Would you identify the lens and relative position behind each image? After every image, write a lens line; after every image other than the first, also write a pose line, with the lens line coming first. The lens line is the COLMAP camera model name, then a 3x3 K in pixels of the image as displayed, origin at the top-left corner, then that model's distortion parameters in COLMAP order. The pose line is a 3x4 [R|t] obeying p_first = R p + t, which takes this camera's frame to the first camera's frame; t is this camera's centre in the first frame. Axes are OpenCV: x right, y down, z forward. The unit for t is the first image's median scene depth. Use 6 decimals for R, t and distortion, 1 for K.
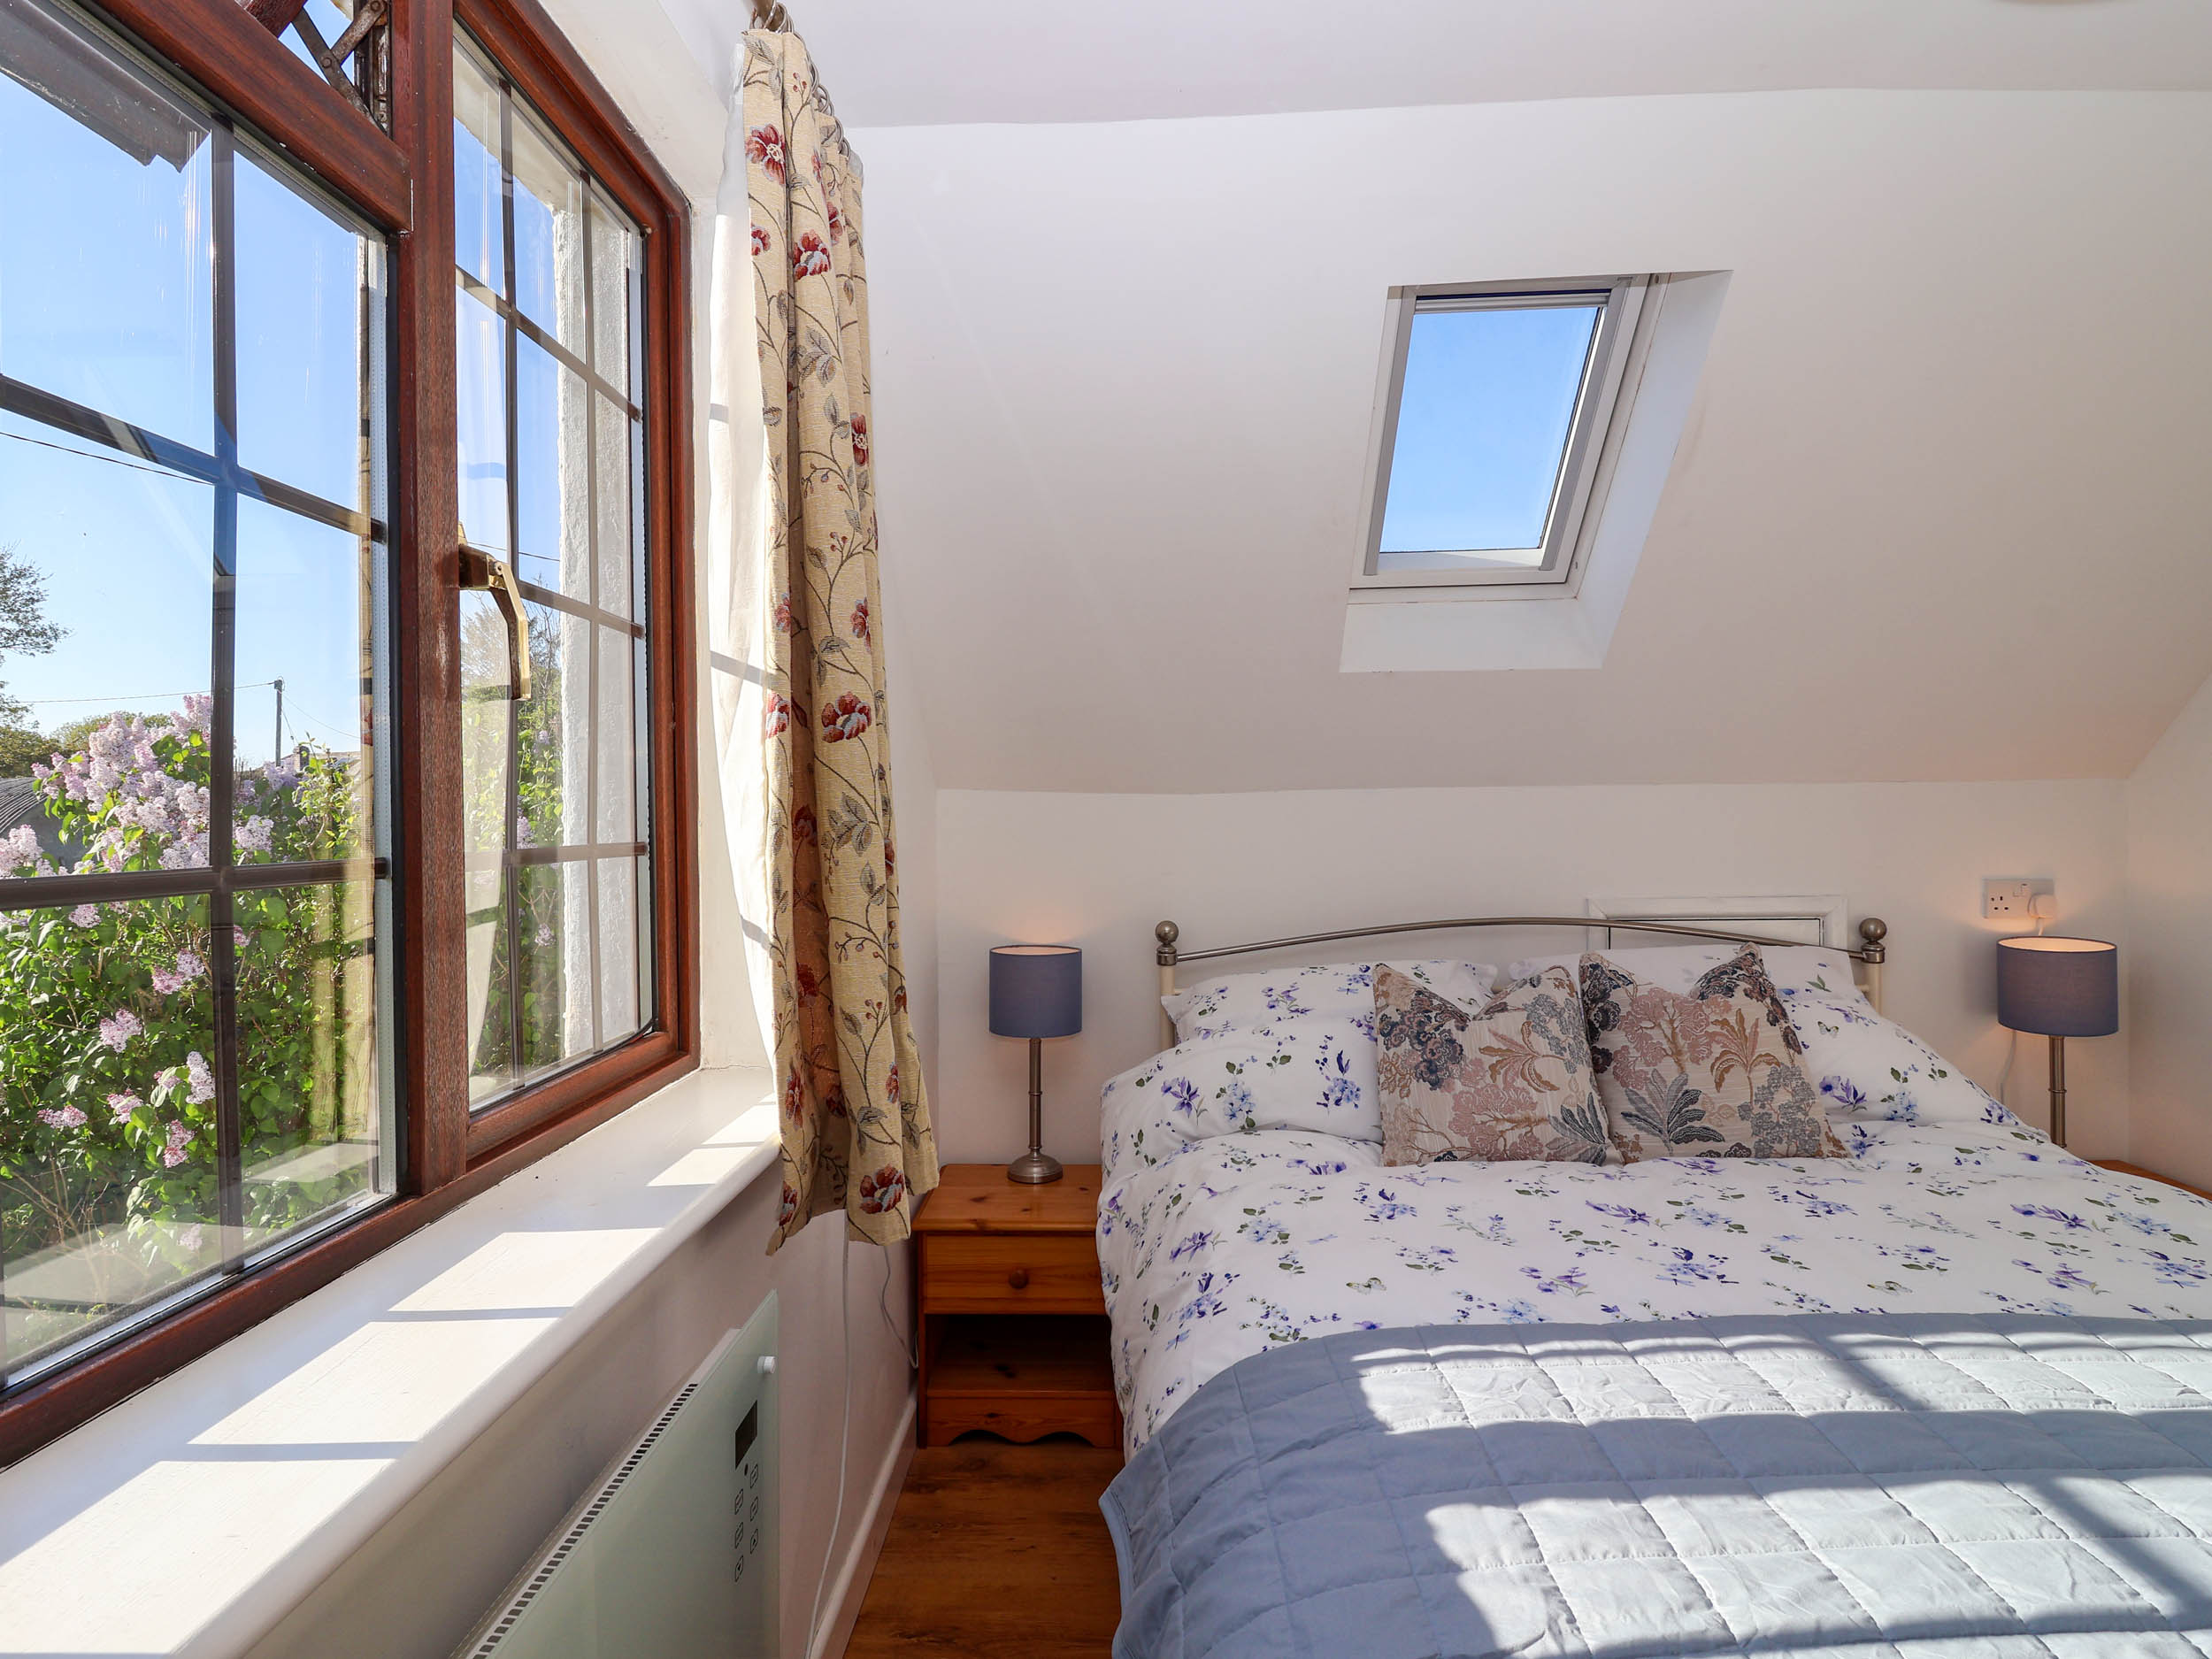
lens RADIAL K [[1188.0, 0, 1095.2], [0, 1188.0, 825.7], [0, 0, 1]] dist [0.001906, -0.015737]
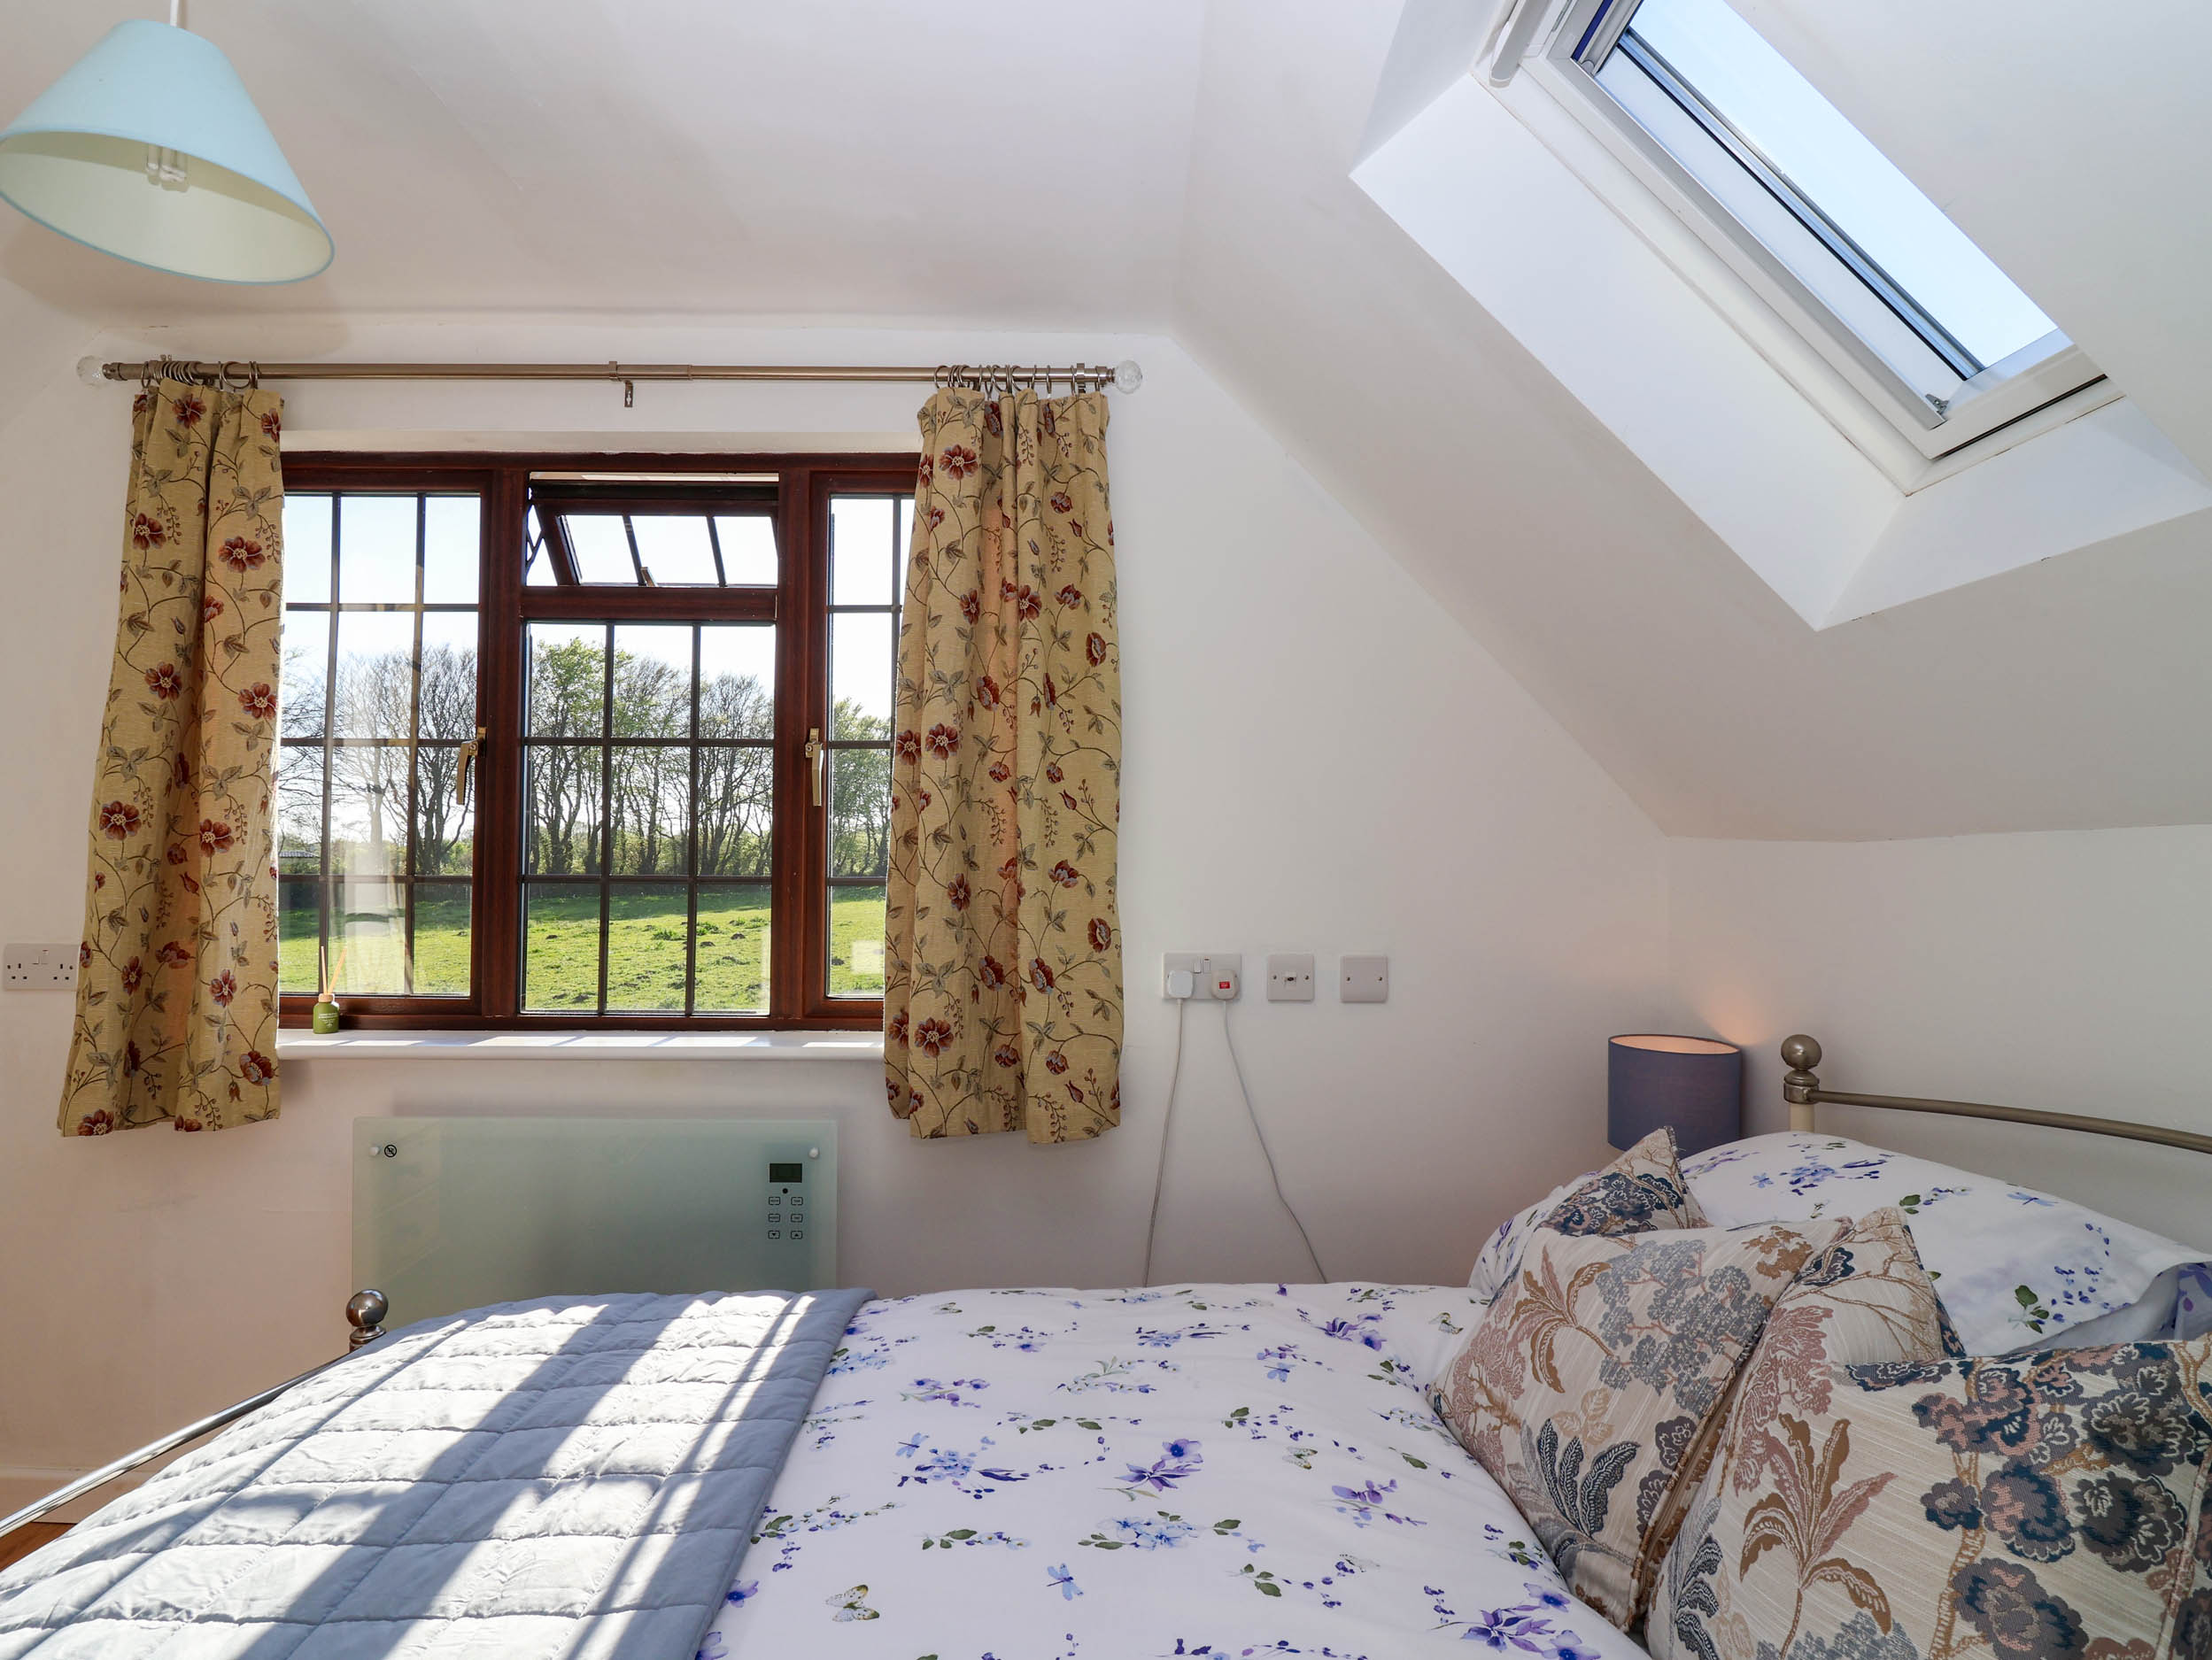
lens RADIAL K [[1208.1, 0, 1106.0], [0, 1208.1, 830.0], [0, 0, 1]] dist [0.000206, -0.015101]
pose [[0.049033, -0.010706, -0.998740, 0.942389], [-0.018939, 0.999753, -0.011647, -0.025233], [0.998618, 0.019486, 0.048818, 0.765607]]
